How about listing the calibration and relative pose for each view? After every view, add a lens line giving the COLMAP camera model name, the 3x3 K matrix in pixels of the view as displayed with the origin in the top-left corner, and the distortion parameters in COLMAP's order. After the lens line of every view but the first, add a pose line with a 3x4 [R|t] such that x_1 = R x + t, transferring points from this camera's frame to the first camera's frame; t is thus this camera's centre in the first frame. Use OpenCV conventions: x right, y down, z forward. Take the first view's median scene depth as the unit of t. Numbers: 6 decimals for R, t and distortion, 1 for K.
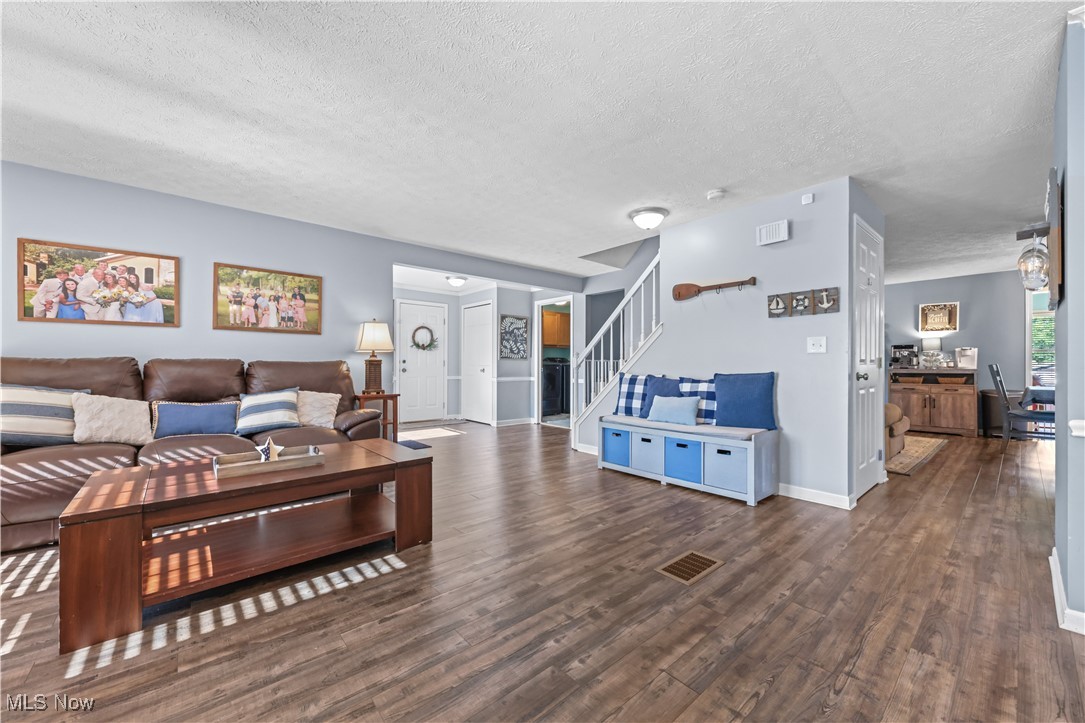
lens RADIAL K [[423.7, 0, 542.2], [0, 423.7, 357.2], [0, 0, 1]] dist [-0.003414, 0.002702]
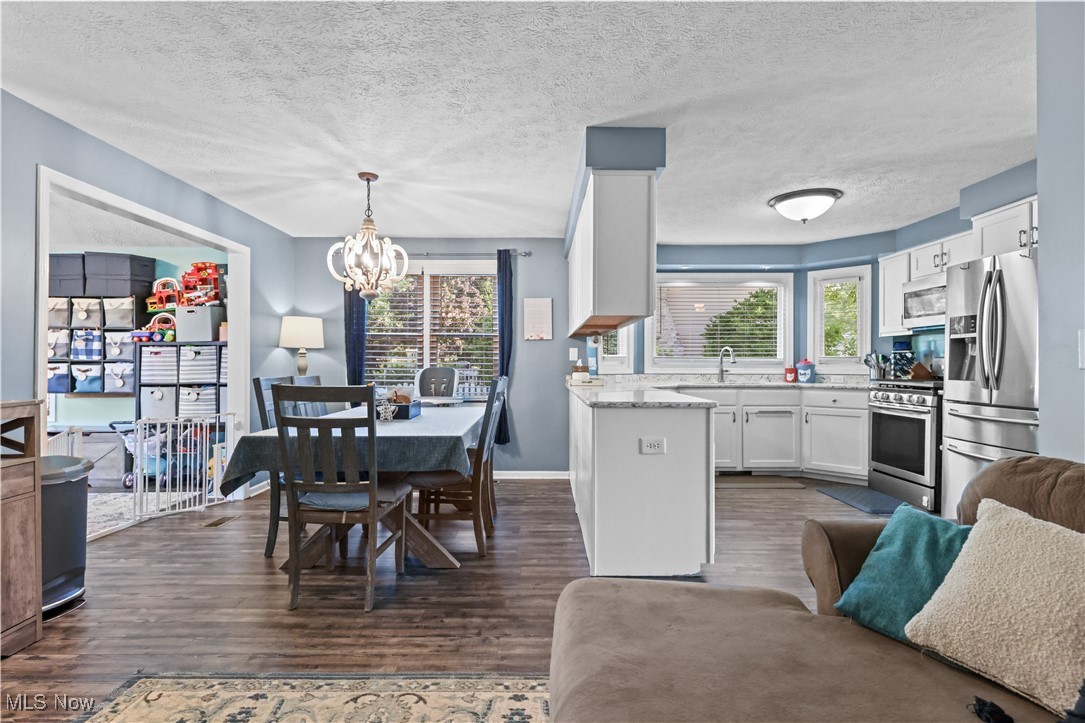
lens RADIAL K [[539.2, 0, 537.0], [0, 539.2, 361.3], [0, 0, 1]] dist [0.007124, 0.001142]
pose [[-0.743608, 0.002104, 0.668613, 0.518675], [-0.014975, 0.999692, -0.019801, 0.003649], [-0.668448, -0.024736, -0.743347, 1.032278]]
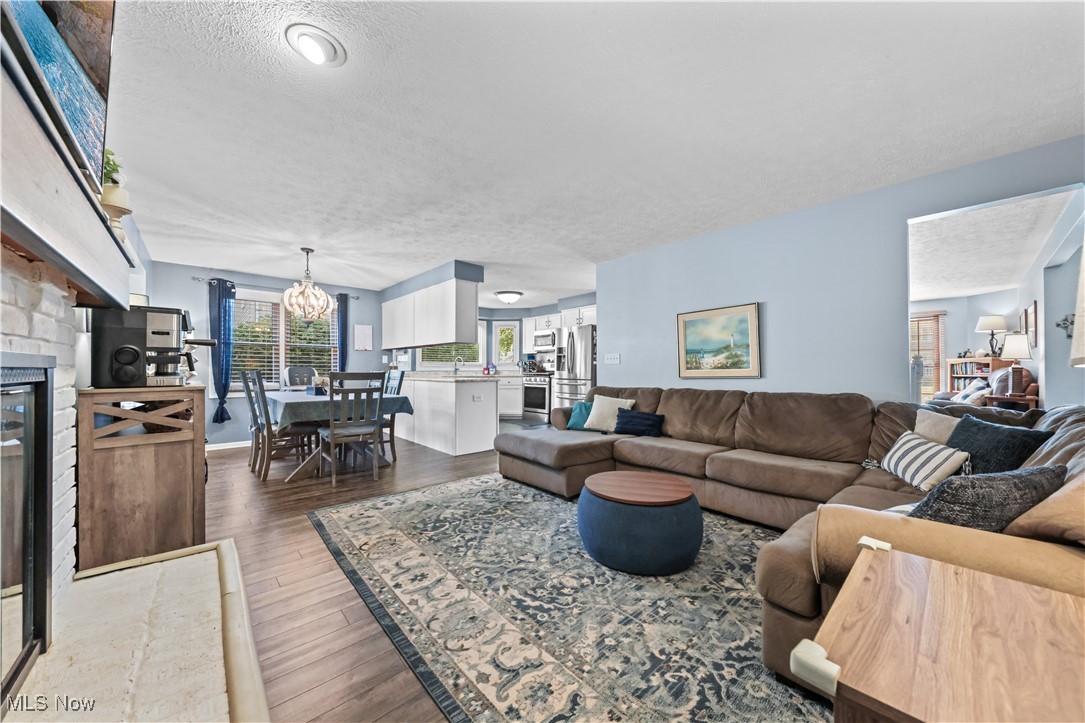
lens RADIAL K [[391.3, 0, 535.4], [0, 391.3, 367.9], [0, 0, 1]] dist [0.002054, -0.000034]
pose [[-0.999964, 0.001062, 0.008432, 0.629157], [0.000863, 0.999723, -0.023534, 0.023117], [-0.008455, -0.023526, -0.999687, 1.418269]]
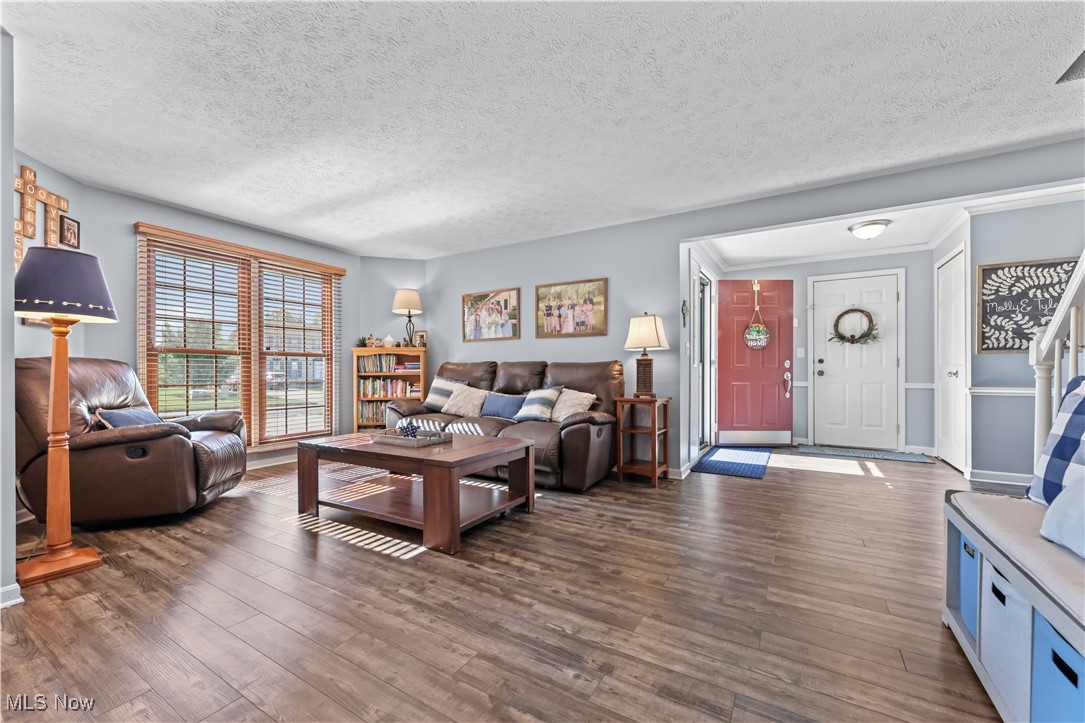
lens RADIAL K [[423.7, 0, 547.3], [0, 423.7, 374.6], [0, 0, 1]] dist [-0.003414, 0.002702]
pose [[0.305428, 0.009305, -0.952170, 0.268205], [0.020955, 0.999644, 0.016491, 0.014200], [0.951984, -0.024990, 0.305125, 0.367544]]
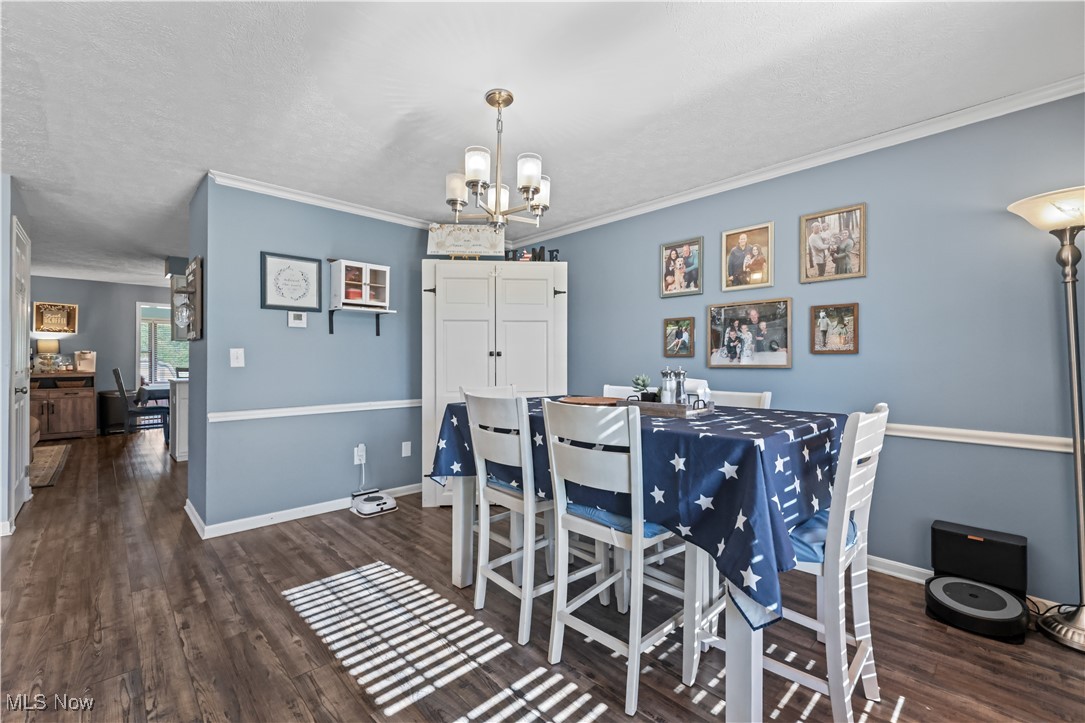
lens RADIAL K [[453.6, 0, 553.5], [0, 453.6, 367.0], [0, 0, 1]] dist [0.002807, -0.001149]
pose [[-0.060179, -0.013698, 0.998094, -0.168615], [-0.022082, 0.999679, 0.012388, -0.023798], [-0.997943, -0.021294, -0.060462, -0.065418]]
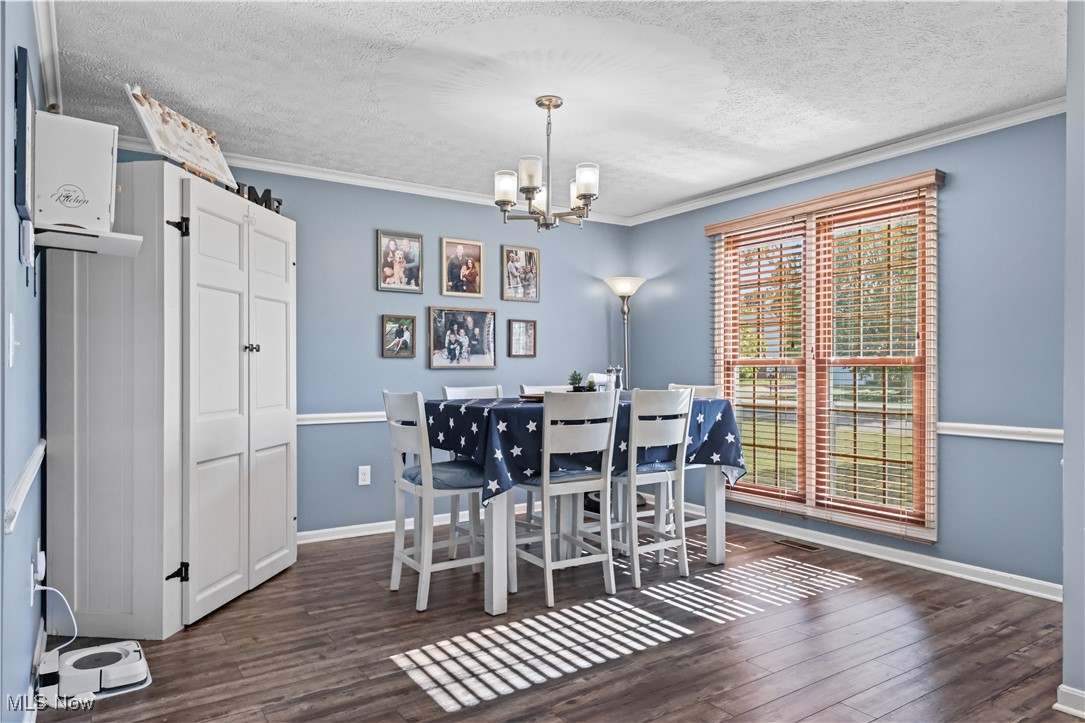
lens RADIAL K [[683.8, 0, 531.3], [0, 683.8, 370.7], [0, 0, 1]] dist [0.008706, 0.001205]
pose [[-0.990594, -0.002652, 0.136806, 0.122709], [-0.005266, 0.999810, -0.018750, -0.004121], [-0.136730, -0.019294, -0.990420, 0.492169]]
